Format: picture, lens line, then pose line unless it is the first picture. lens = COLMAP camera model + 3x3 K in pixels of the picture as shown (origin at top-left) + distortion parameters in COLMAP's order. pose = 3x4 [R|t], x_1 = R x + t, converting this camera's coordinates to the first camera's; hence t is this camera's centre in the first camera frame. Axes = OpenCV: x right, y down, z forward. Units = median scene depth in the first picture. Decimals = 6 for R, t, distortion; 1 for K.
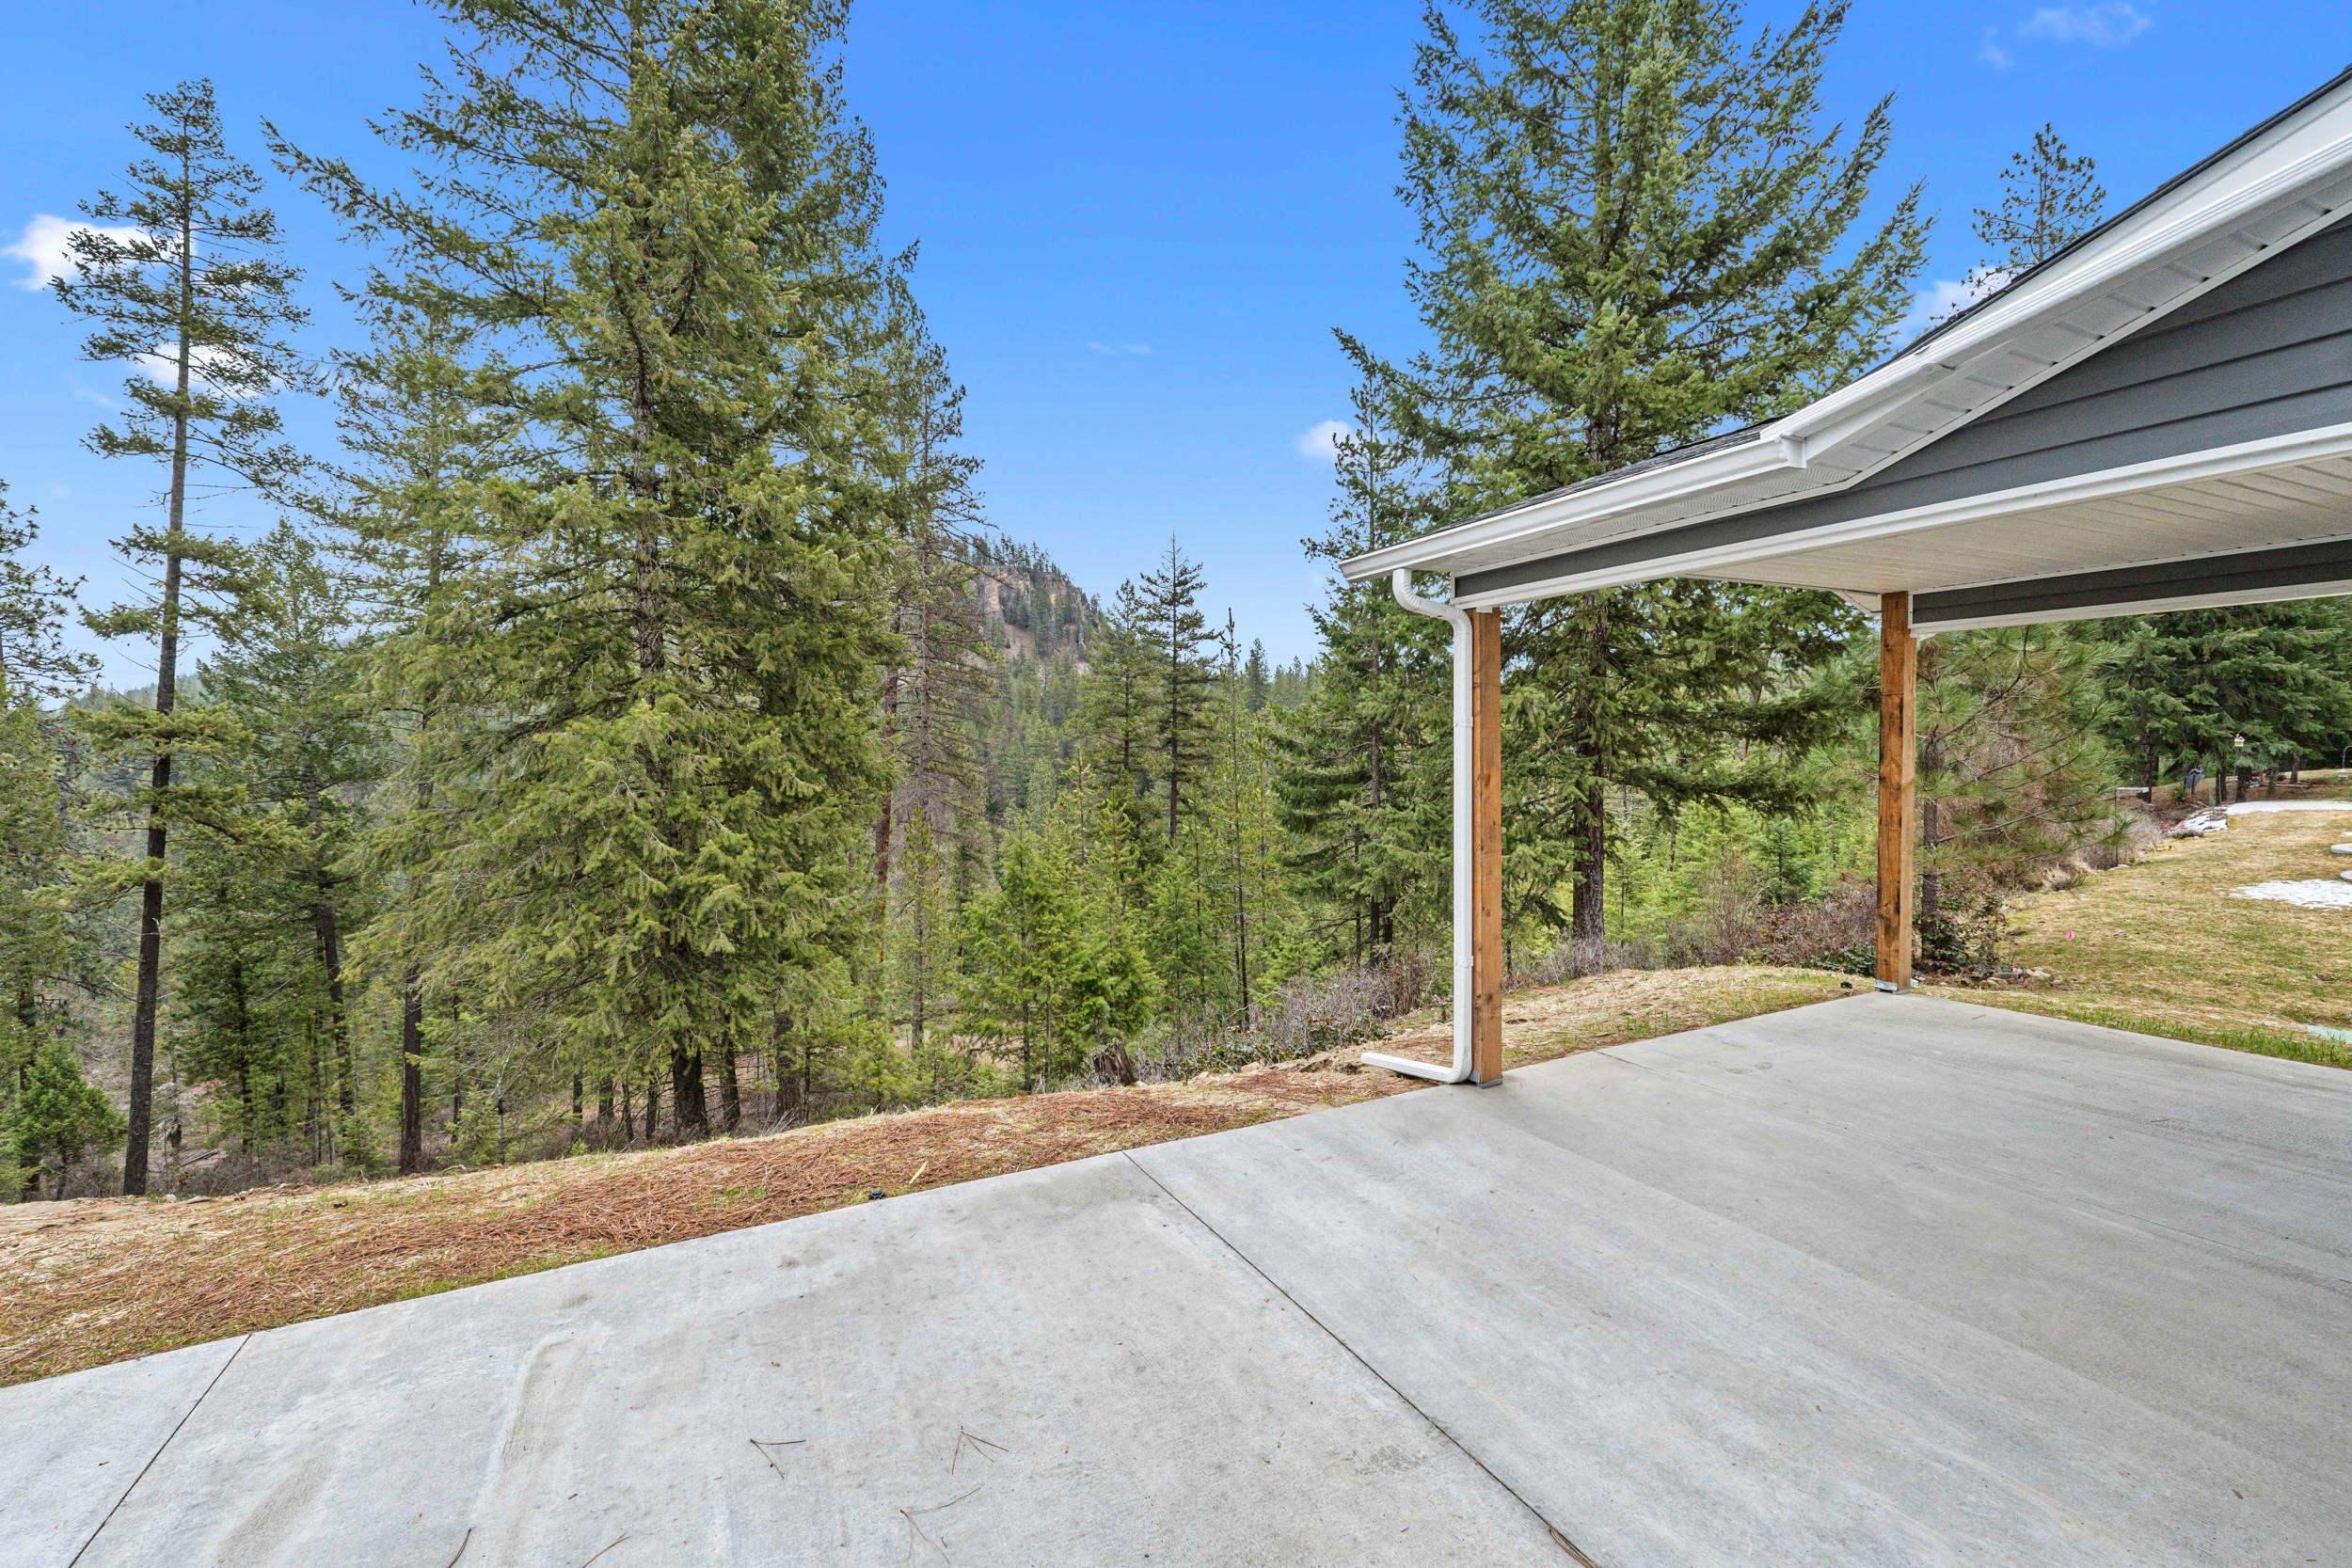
lens RADIAL K [[984.2, 0, 1176.0], [0, 984.2, 784.0], [0, 0, 1]] dist [-0.000031, 0.000024]
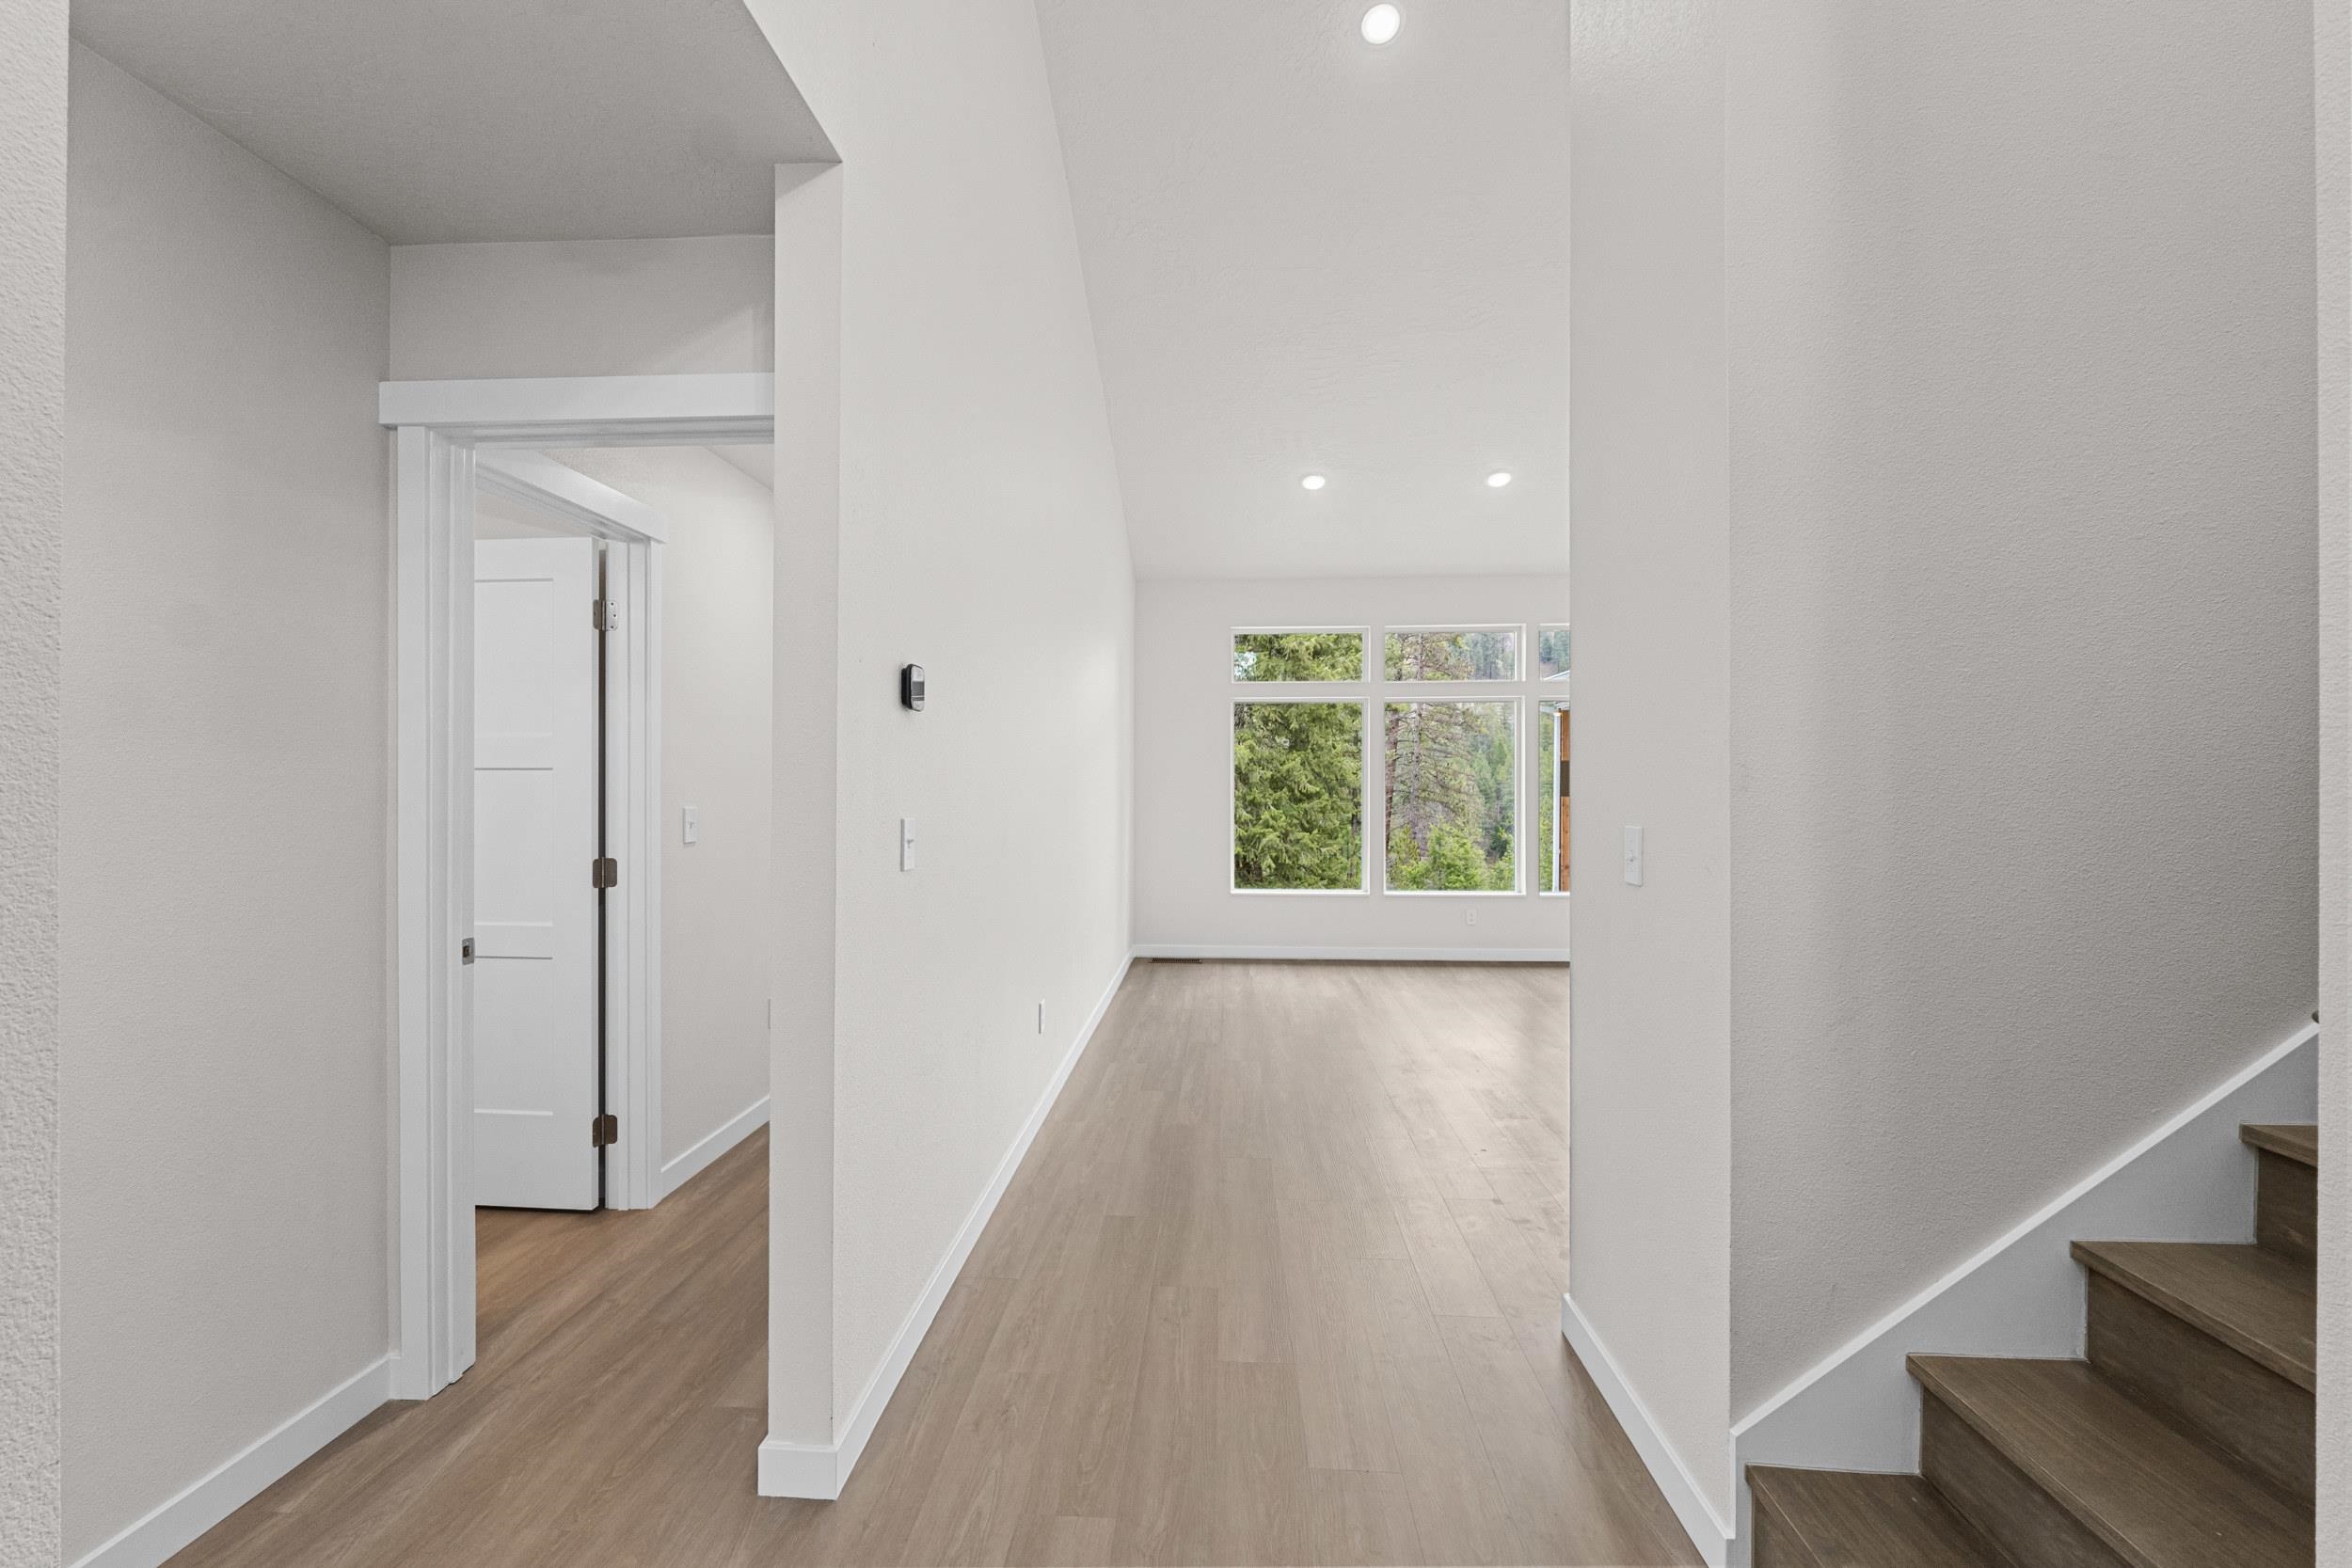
lens RADIAL K [[983.2, 0, 1169.0], [0, 983.2, 789.8], [0, 0, 1]] dist [-0.001331, -0.000459]
pose [[0.868354, 0.021601, -0.495474, 0.325731], [-0.036929, 0.999094, -0.021164, 0.055670], [0.494568, 0.036676, 0.868365, -0.785151]]
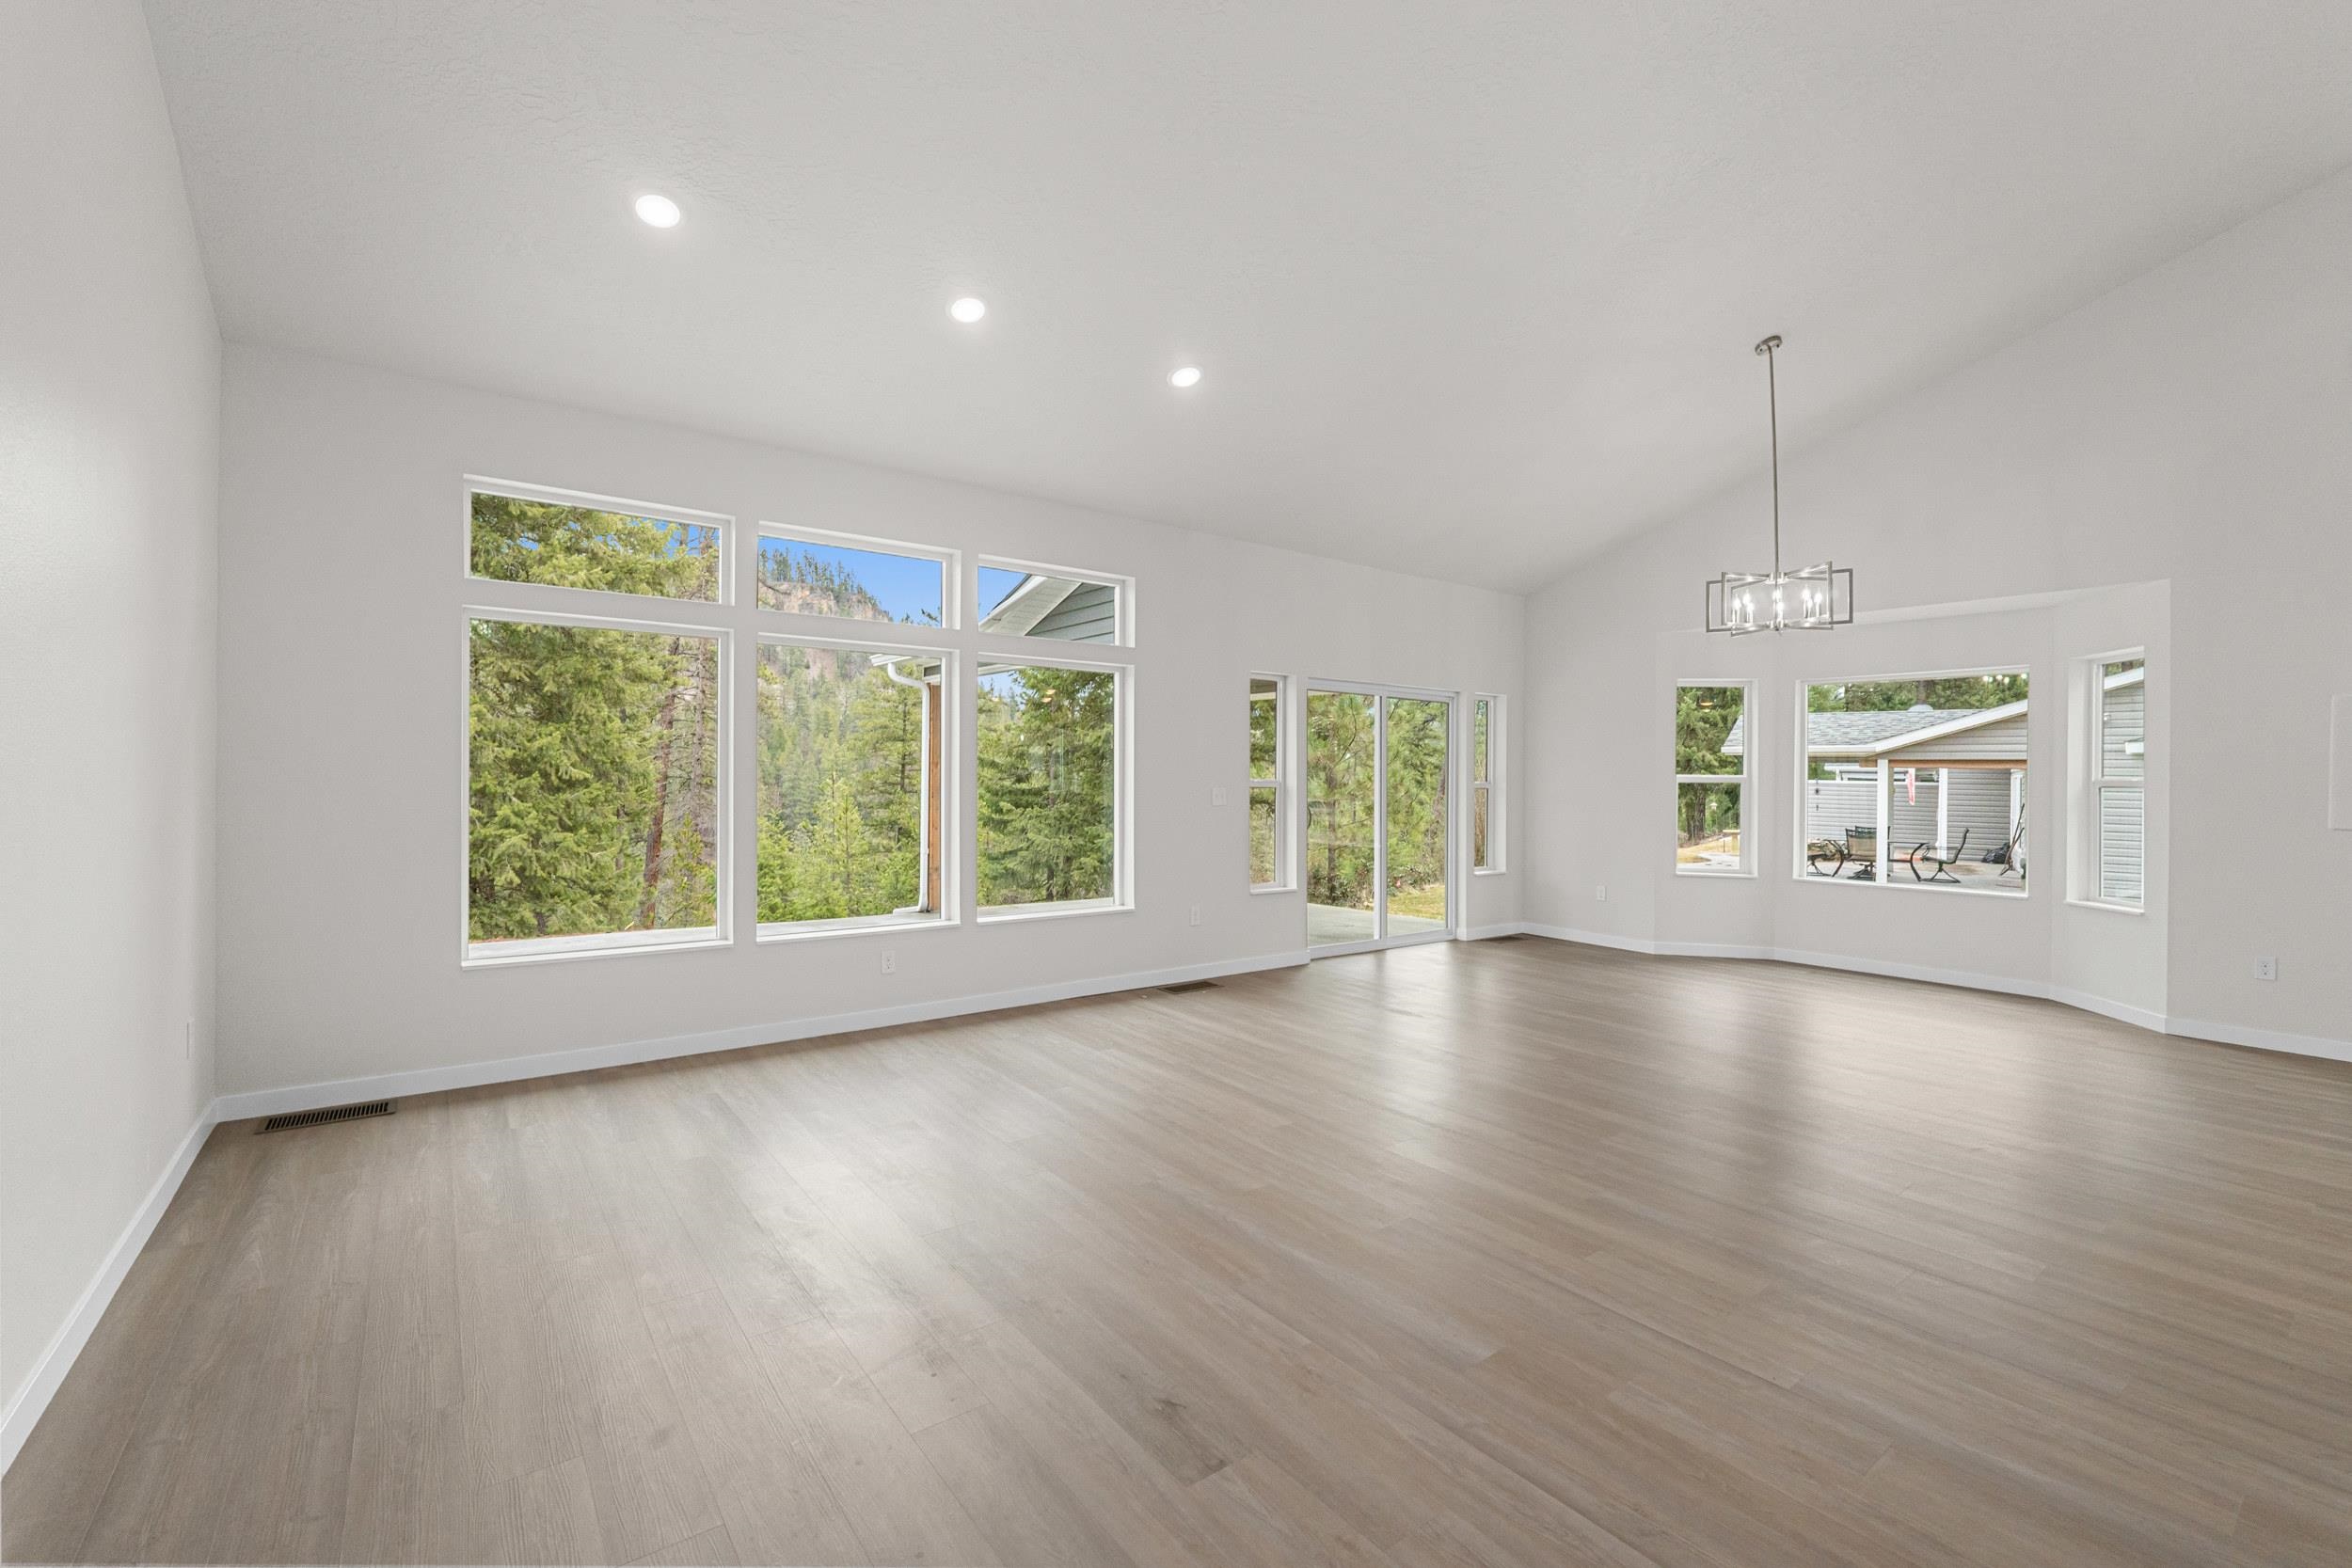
lens RADIAL K [[983.2, 0, 1169.0], [0, 983.2, 789.8], [0, 0, 1]] dist [-0.001331, -0.000459]
pose [[0.982410, 0.026586, 0.184834, 0.203000], [-0.021577, 0.999345, -0.029056, 0.048911], [-0.185486, 0.024557, 0.982340, -0.555578]]
